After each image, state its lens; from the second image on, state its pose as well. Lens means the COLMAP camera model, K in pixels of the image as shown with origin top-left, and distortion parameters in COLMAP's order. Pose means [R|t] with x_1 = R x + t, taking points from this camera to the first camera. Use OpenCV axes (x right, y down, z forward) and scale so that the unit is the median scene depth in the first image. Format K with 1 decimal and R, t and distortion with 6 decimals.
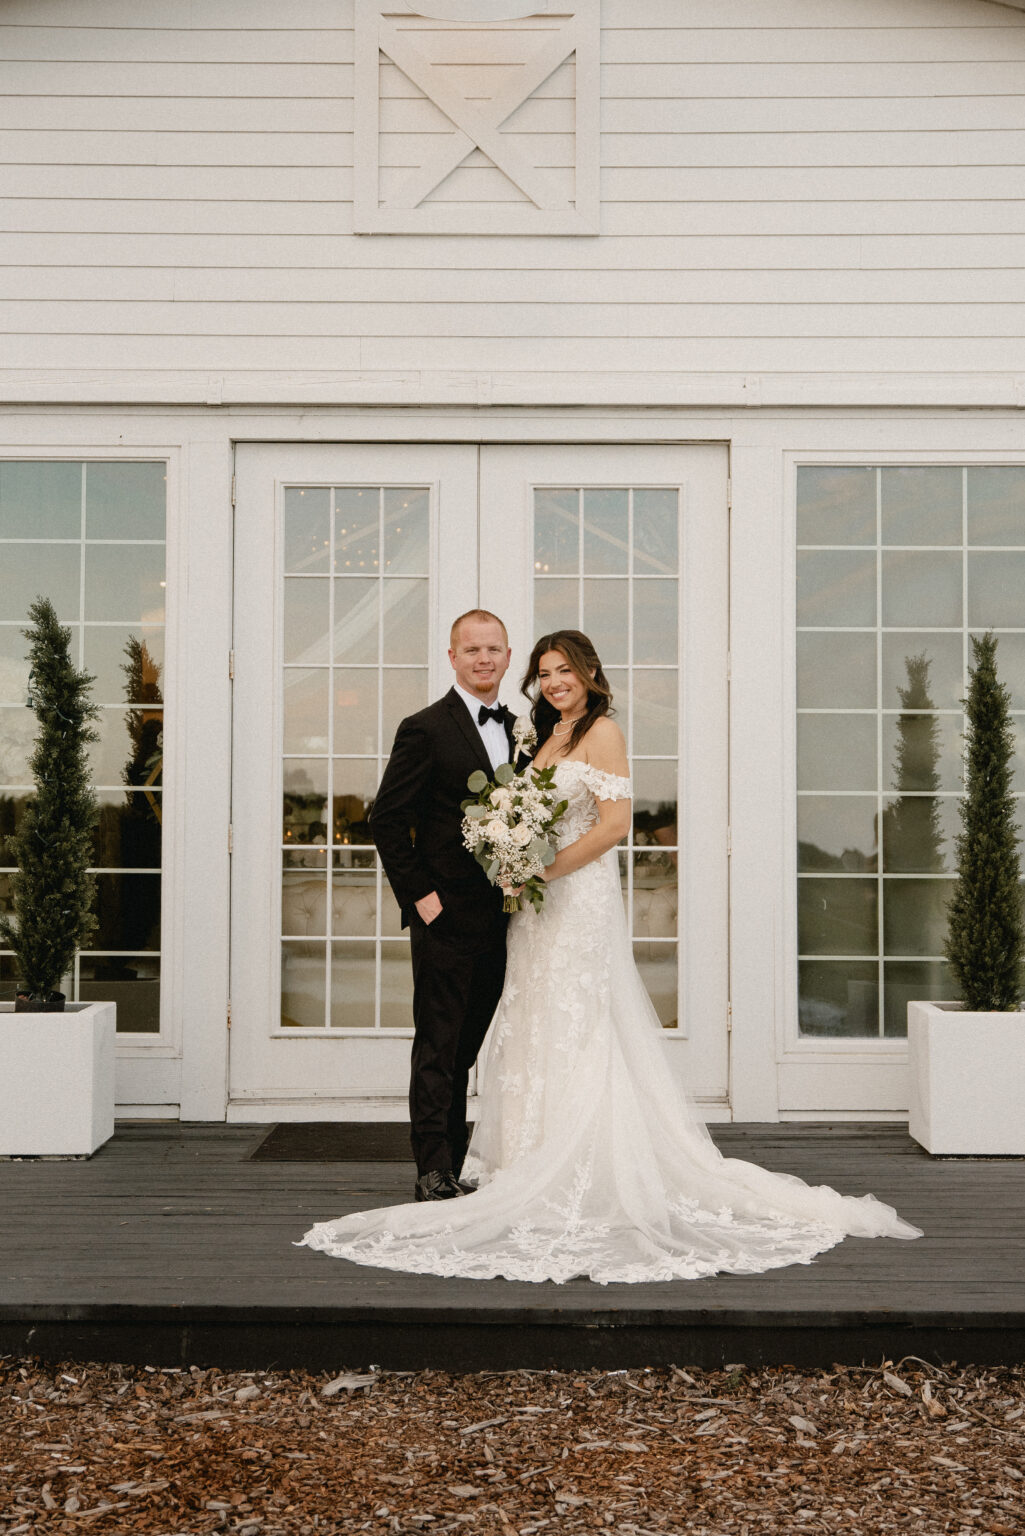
lens RADIAL K [[2634.0, 0, 512.5], [0, 2634.0, 768.0], [0, 0, 1]] dist [-0.230583, -0.020996]
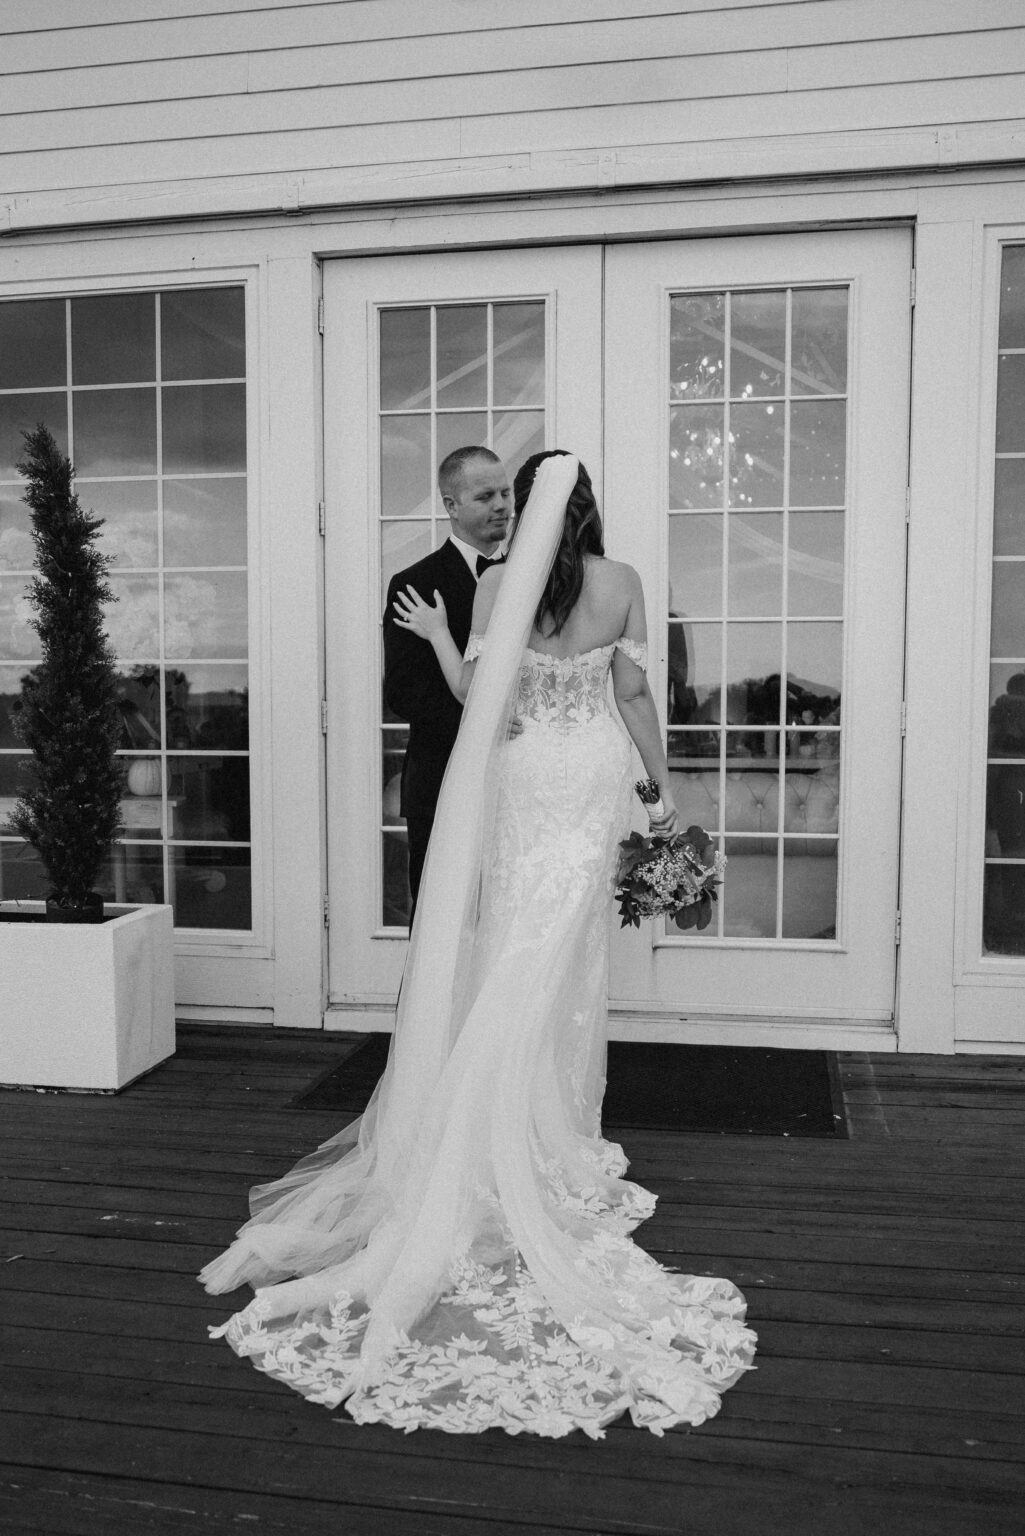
lens RADIAL K [[1282.5, 0, 513.0], [0, 1282.5, 843.6], [0, 0, 1]] dist [-0.055169, 0.007792]
pose [[0.979067, 0.017906, -0.202748, 0.044567], [0.007208, 0.992448, 0.122456, 0.016691], [0.203410, -0.121354, 0.971544, 0.584380]]
